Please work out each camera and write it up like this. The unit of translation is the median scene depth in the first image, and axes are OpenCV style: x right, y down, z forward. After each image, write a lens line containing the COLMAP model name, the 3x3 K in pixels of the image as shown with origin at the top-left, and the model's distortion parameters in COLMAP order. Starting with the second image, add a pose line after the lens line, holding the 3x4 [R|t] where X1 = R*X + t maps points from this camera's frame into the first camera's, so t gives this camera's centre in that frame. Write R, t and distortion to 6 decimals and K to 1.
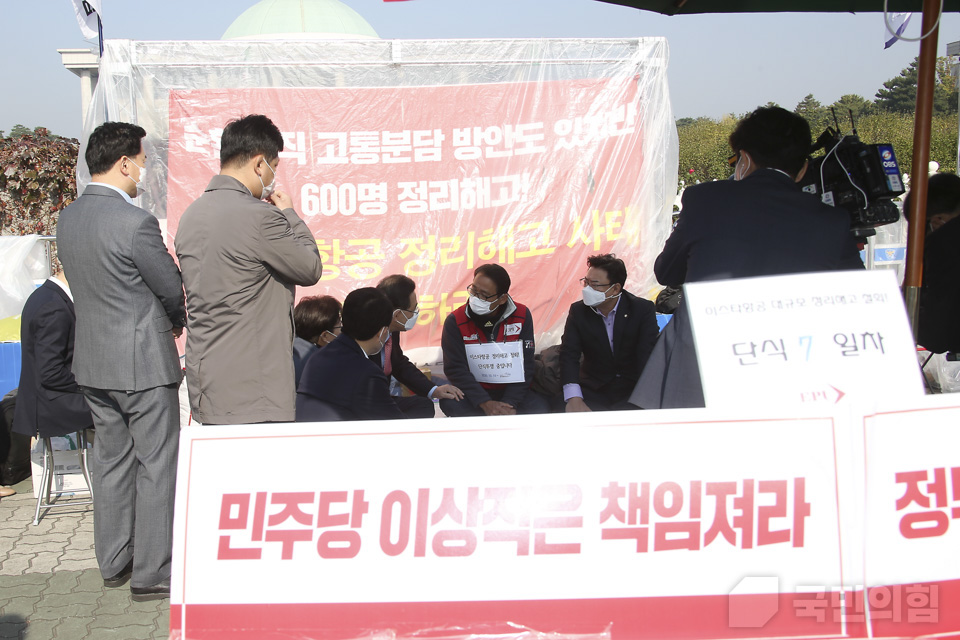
lens RADIAL K [[932.6, 0, 476.5], [0, 932.6, 314.6], [0, 0, 1]] dist [-0.054507, 0.000000]
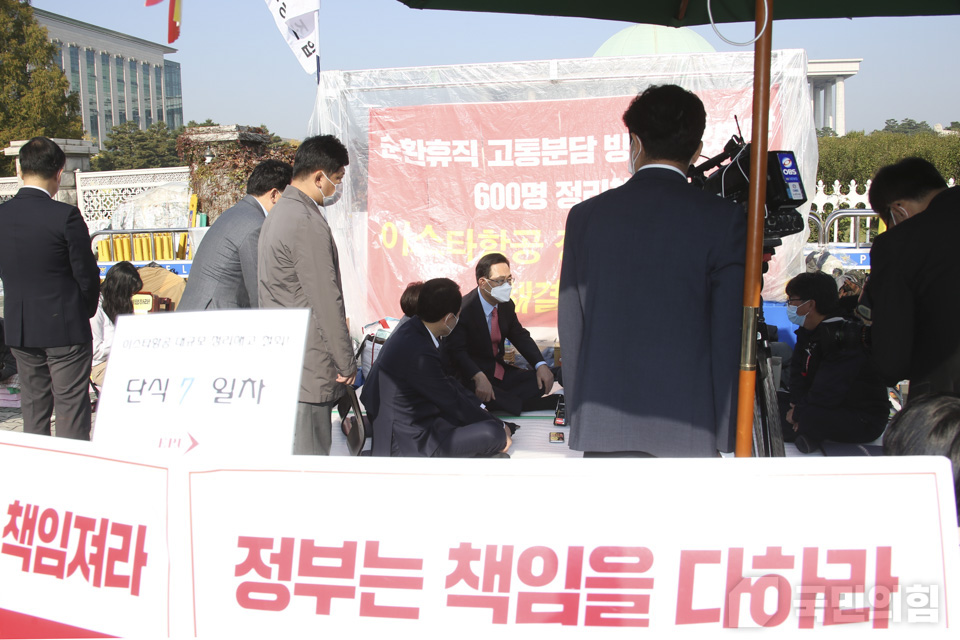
lens RADIAL K [[772.4, 0, 481.3], [0, 772.4, 314.9], [0, 0, 1]] dist [-0.110119, 0.009764]
pose [[0.956603, 0.043664, -0.288105, 0.139728], [-0.033552, 0.998638, 0.039946, -0.013251], [0.289457, -0.028546, 0.956765, 0.056153]]
